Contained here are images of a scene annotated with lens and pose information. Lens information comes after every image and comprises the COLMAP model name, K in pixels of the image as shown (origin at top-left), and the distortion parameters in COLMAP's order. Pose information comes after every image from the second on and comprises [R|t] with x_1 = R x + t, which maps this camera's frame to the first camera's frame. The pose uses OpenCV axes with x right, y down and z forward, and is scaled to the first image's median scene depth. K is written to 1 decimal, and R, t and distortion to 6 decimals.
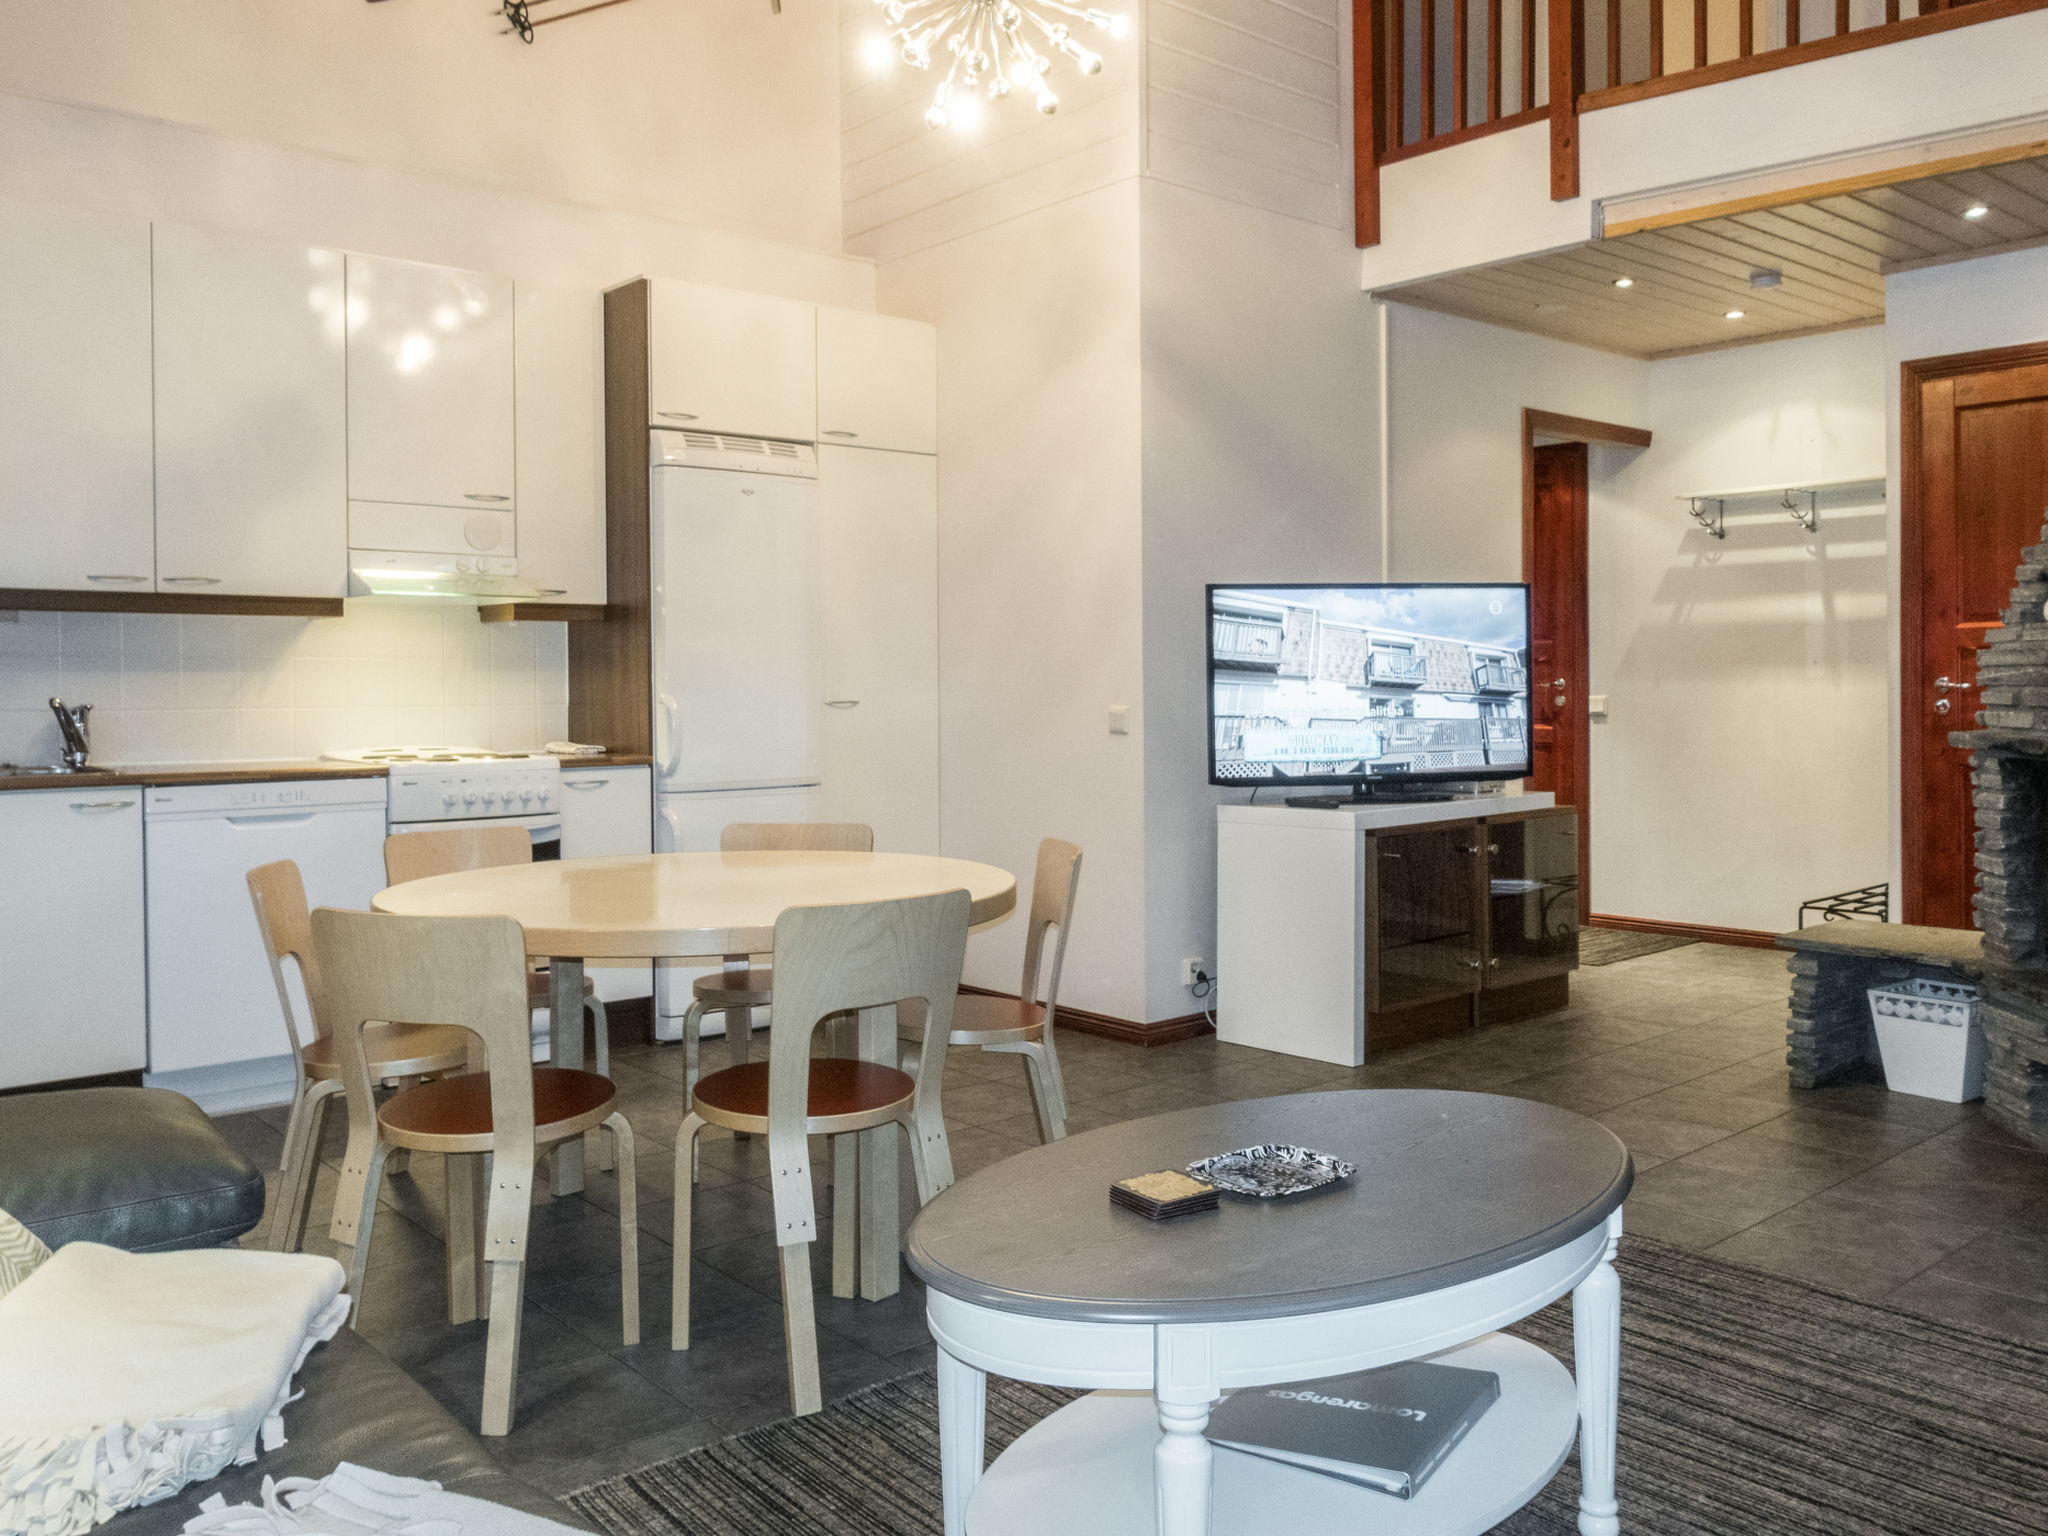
lens RADIAL K [[1621.9, 0, 1032.0], [0, 1621.9, 705.4], [0, 0, 1]] dist [0.000786, -0.000426]
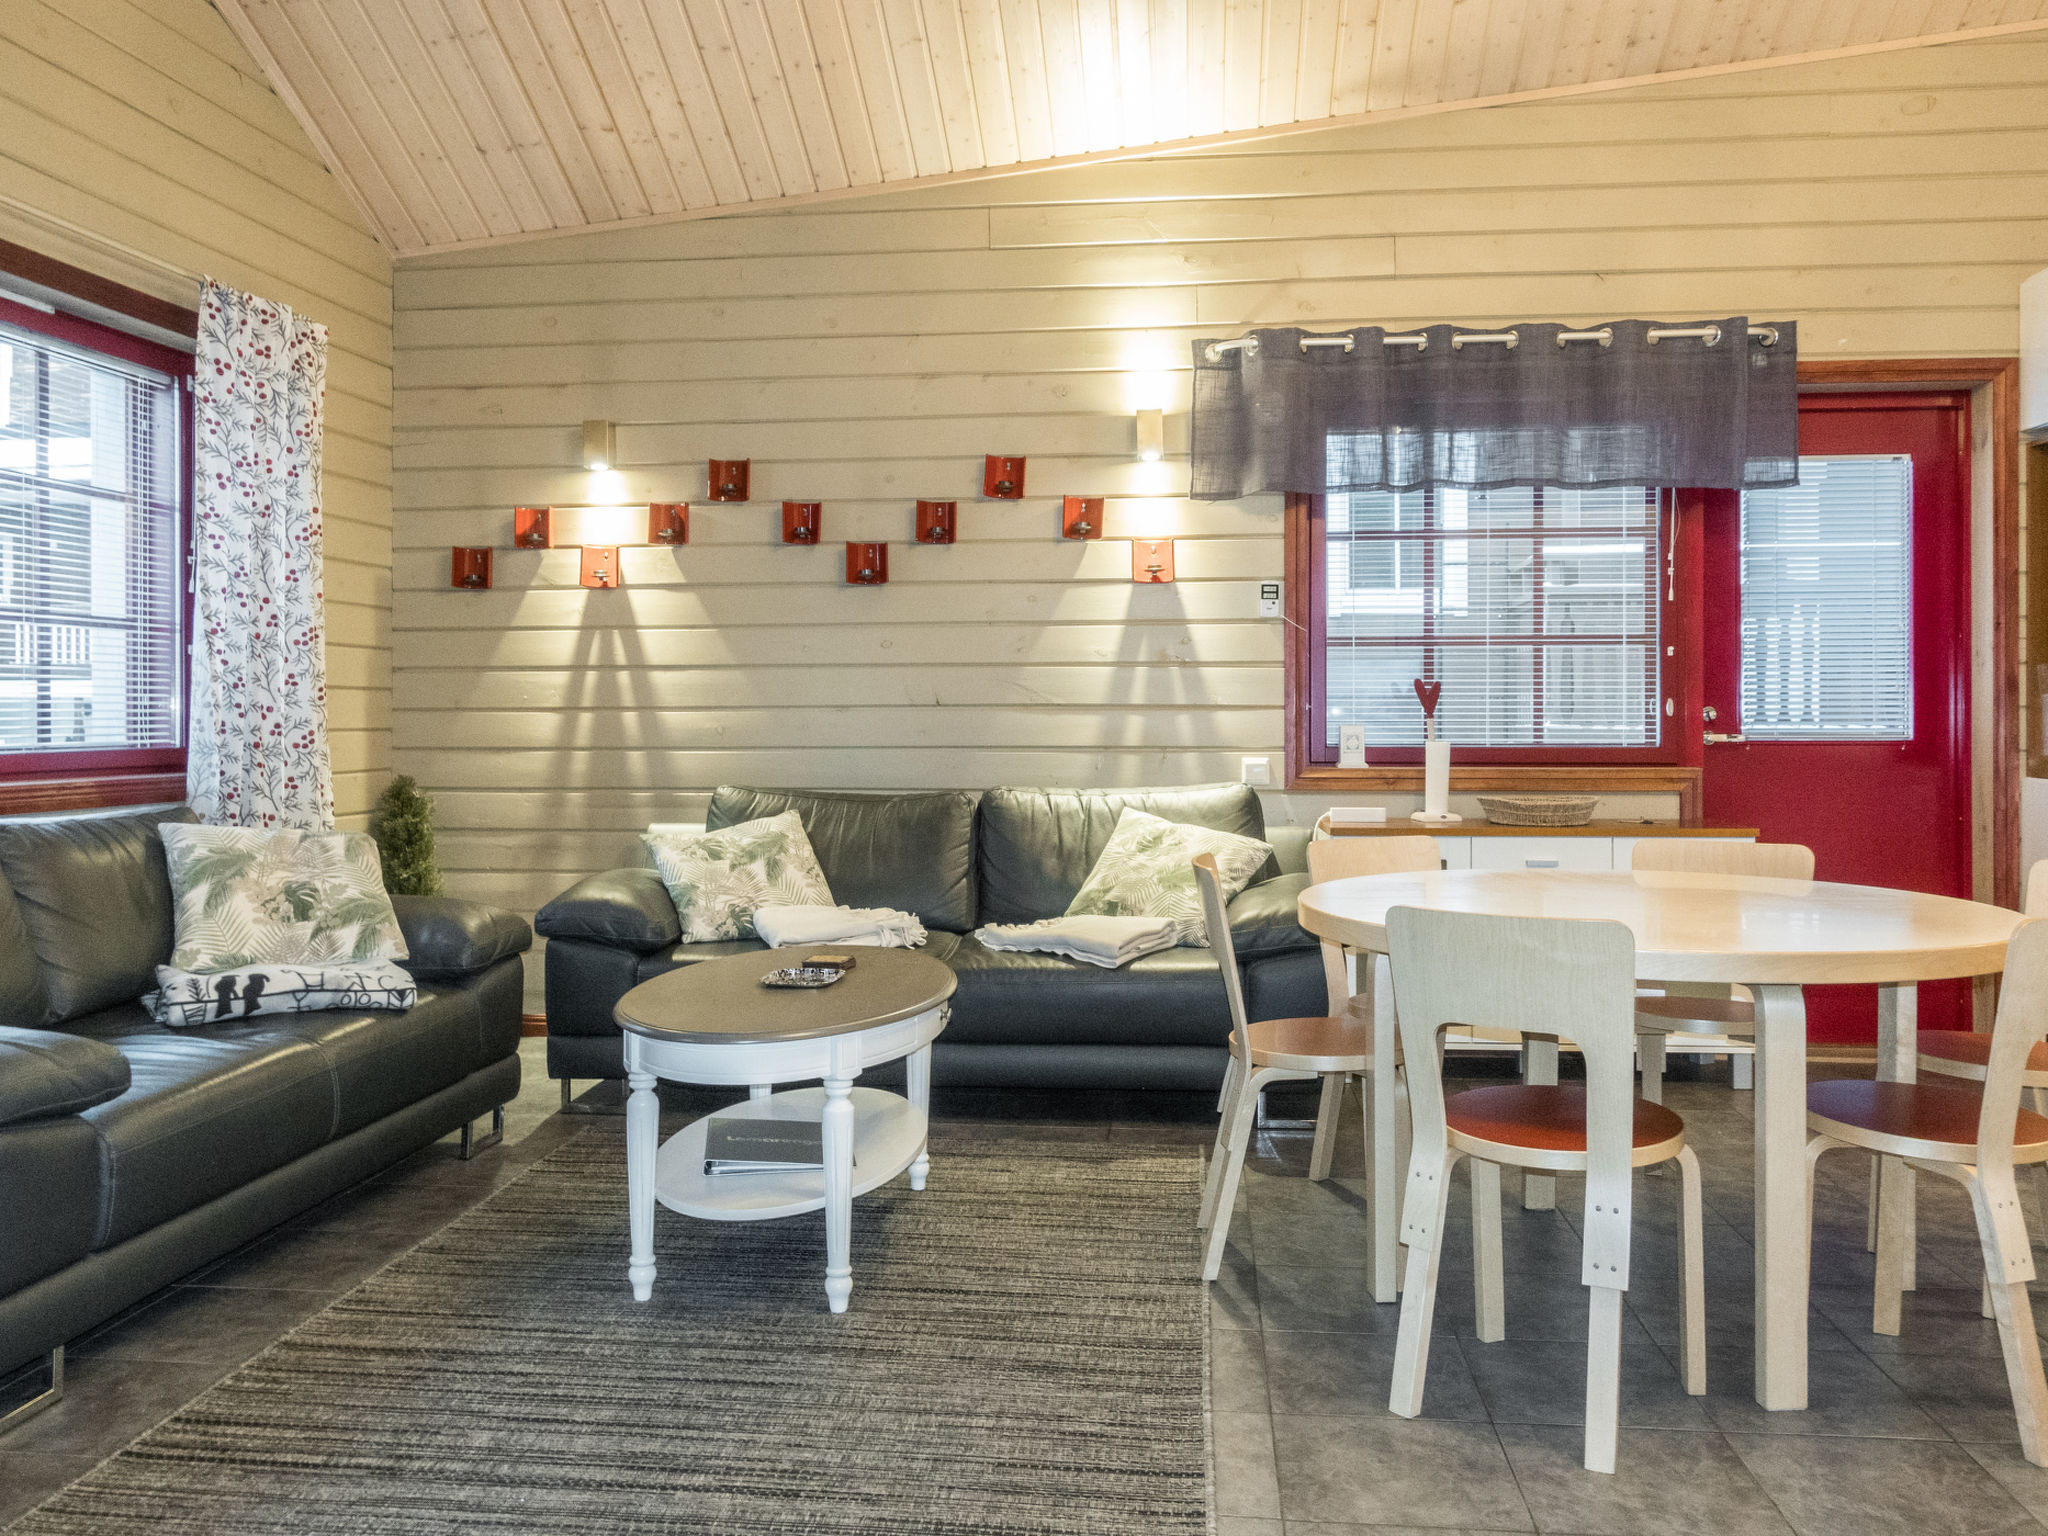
lens RADIAL K [[1621.9, 0, 1032.0], [0, 1621.9, 705.4], [0, 0, 1]] dist [0.000786, -0.000426]
pose [[-0.727003, 0.006413, -0.686604, 0.510540], [-0.001397, 0.999941, 0.010819, -0.010452], [0.686632, 0.008824, -0.726951, 1.072790]]
